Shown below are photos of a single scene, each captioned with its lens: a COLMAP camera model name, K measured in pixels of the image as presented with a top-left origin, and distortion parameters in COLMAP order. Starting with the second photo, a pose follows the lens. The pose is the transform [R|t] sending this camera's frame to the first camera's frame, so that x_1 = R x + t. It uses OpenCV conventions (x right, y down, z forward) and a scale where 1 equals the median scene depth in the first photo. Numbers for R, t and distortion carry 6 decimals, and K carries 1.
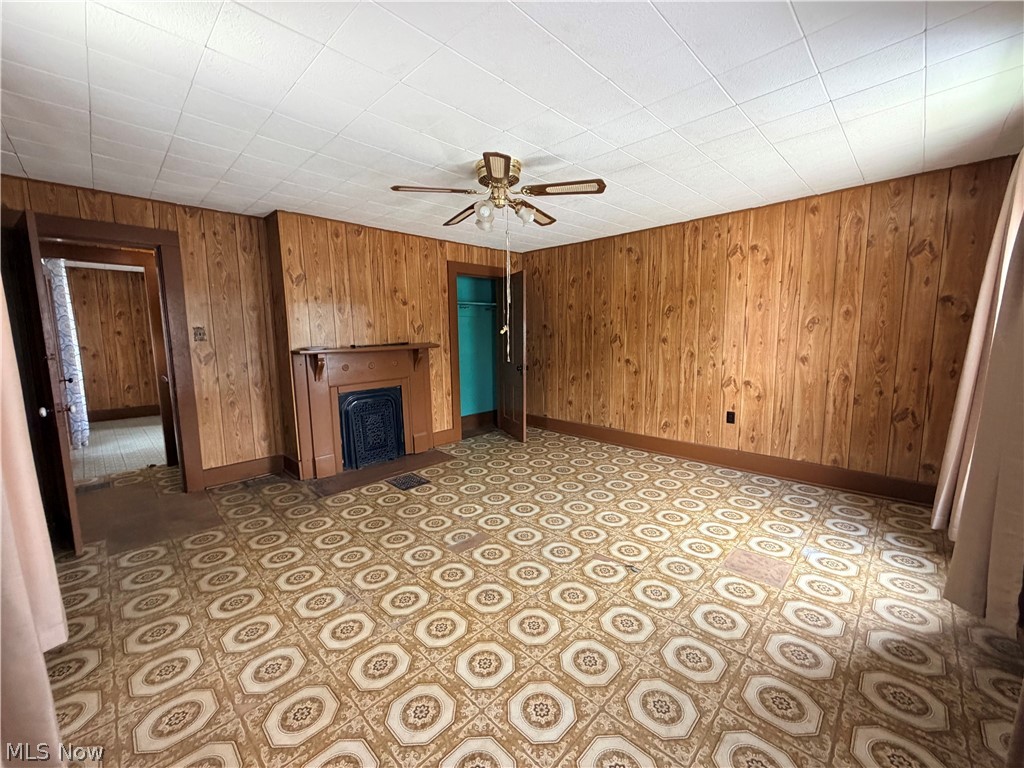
lens RADIAL K [[408.3, 0, 509.4], [0, 408.3, 383.8], [0, 0, 1]] dist [-0.002054, -0.000083]
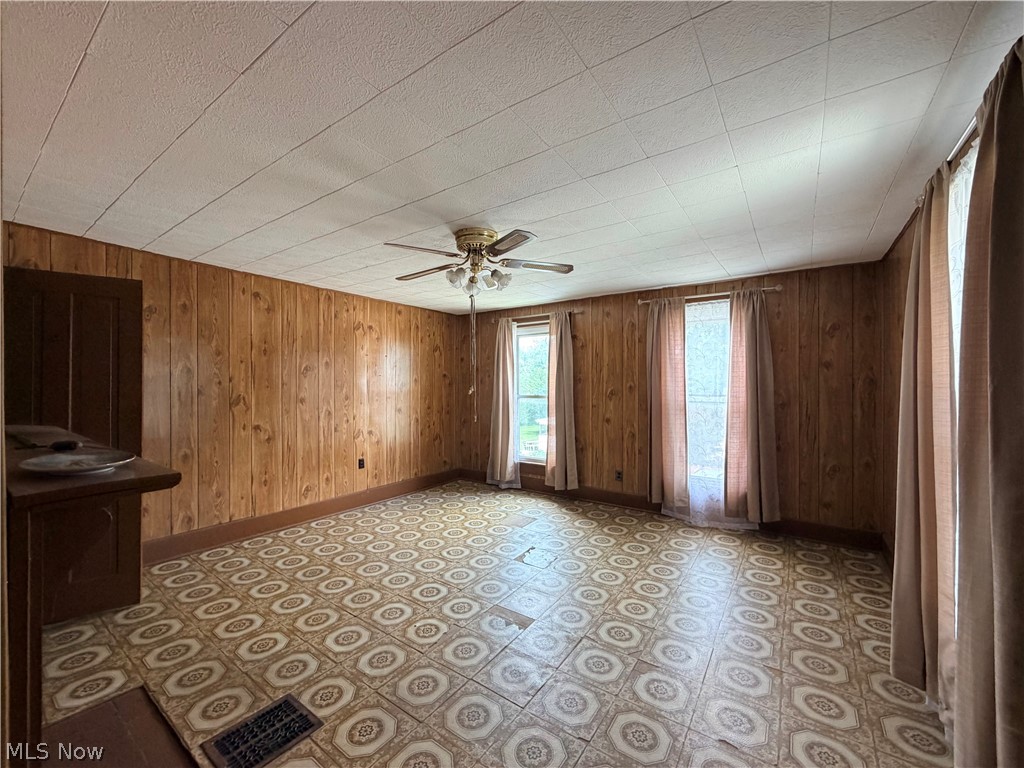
lens RADIAL K [[408.3, 0, 509.4], [0, 408.3, 383.8], [0, 0, 1]] dist [-0.002054, -0.000083]
pose [[-0.162093, 0.019293, 0.986587, -0.698737], [0.124003, 0.992281, 0.000969, -0.094759], [-0.978953, 0.122497, -0.163234, 0.744428]]
